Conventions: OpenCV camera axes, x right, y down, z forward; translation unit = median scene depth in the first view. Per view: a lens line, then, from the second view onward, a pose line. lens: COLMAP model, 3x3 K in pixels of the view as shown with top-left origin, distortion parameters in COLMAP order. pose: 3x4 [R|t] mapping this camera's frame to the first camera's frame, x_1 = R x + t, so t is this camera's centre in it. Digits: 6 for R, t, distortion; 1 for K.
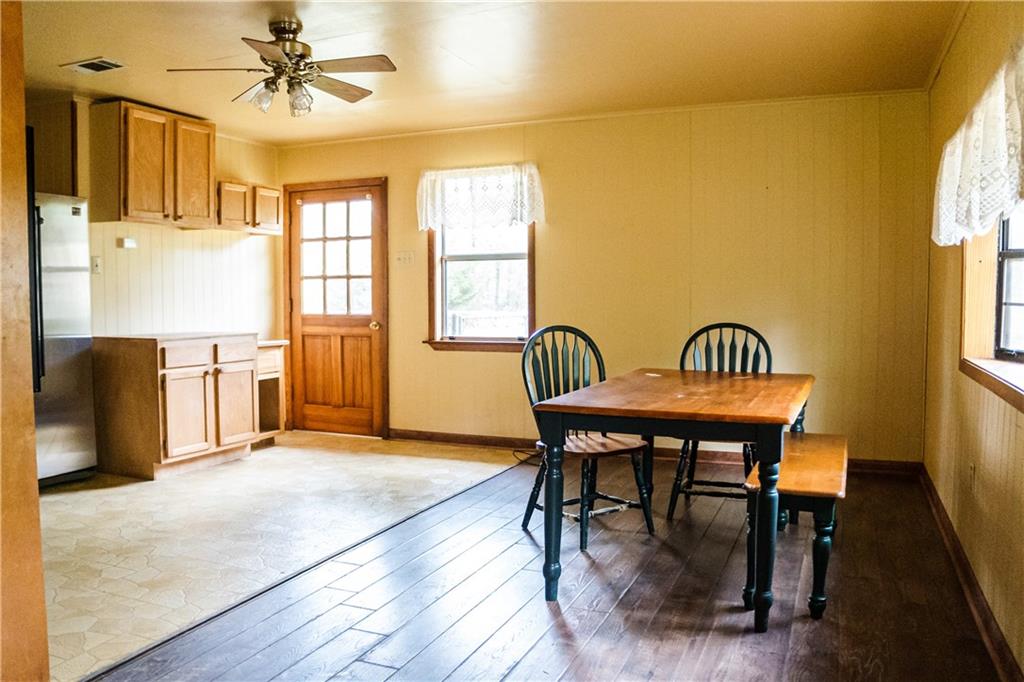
lens RADIAL K [[790.0, 0, 511.9], [0, 790.0, 343.1], [0, 0, 1]] dist [-0.153048, 0.070175]
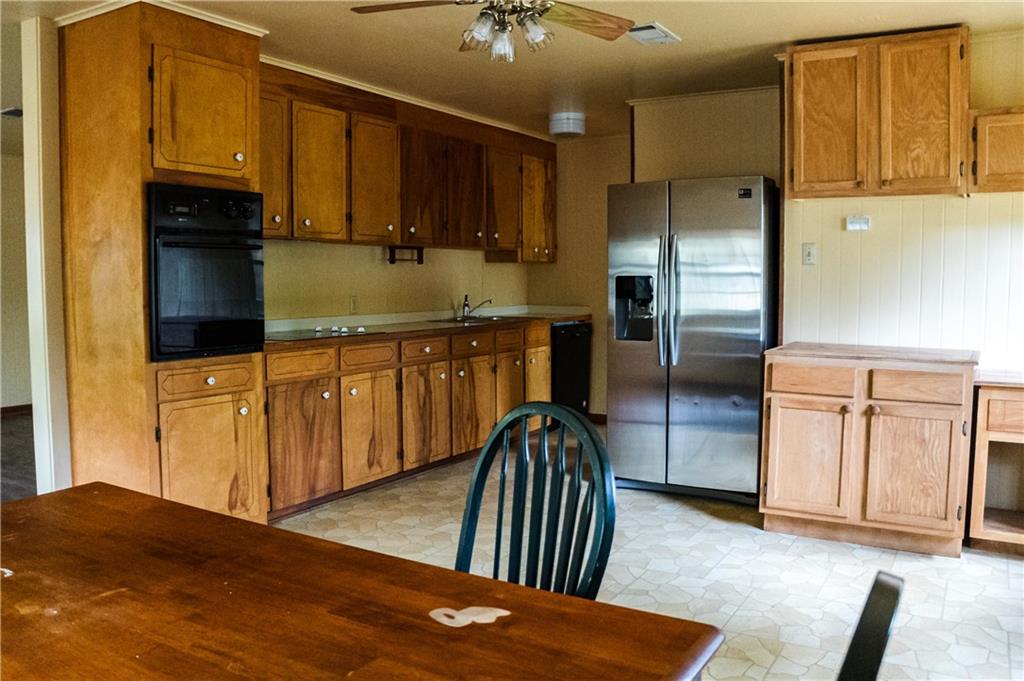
lens RADIAL K [[790.0, 0, 541.5], [0, 790.0, 336.4], [0, 0, 1]] dist [-0.153048, 0.070175]
pose [[-0.114826, 0.070006, -0.990916, 0.306787], [-0.066594, 0.994727, 0.077992, -0.060057], [0.991151, 0.074945, -0.109559, 0.793493]]
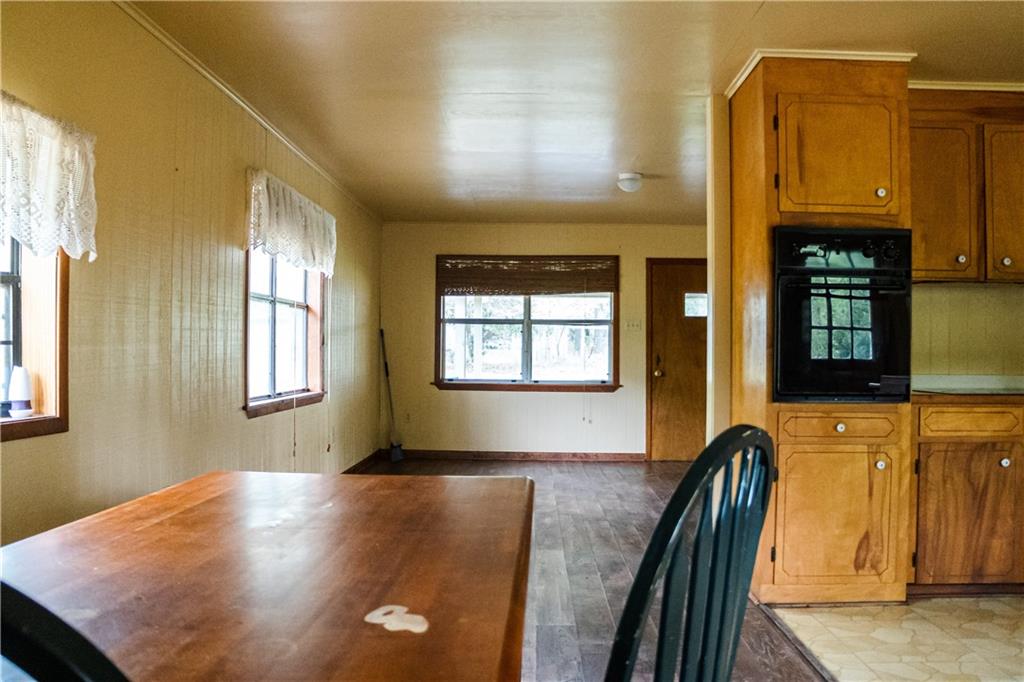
lens RADIAL K [[790.0, 0, 506.2], [0, 790.0, 333.5], [0, 0, 1]] dist [-0.153048, 0.070175]
pose [[-0.917139, -0.014275, -0.398312, 0.240787], [-0.037734, 0.997980, 0.051117, -0.054689], [0.396778, 0.061912, -0.915824, 0.857372]]
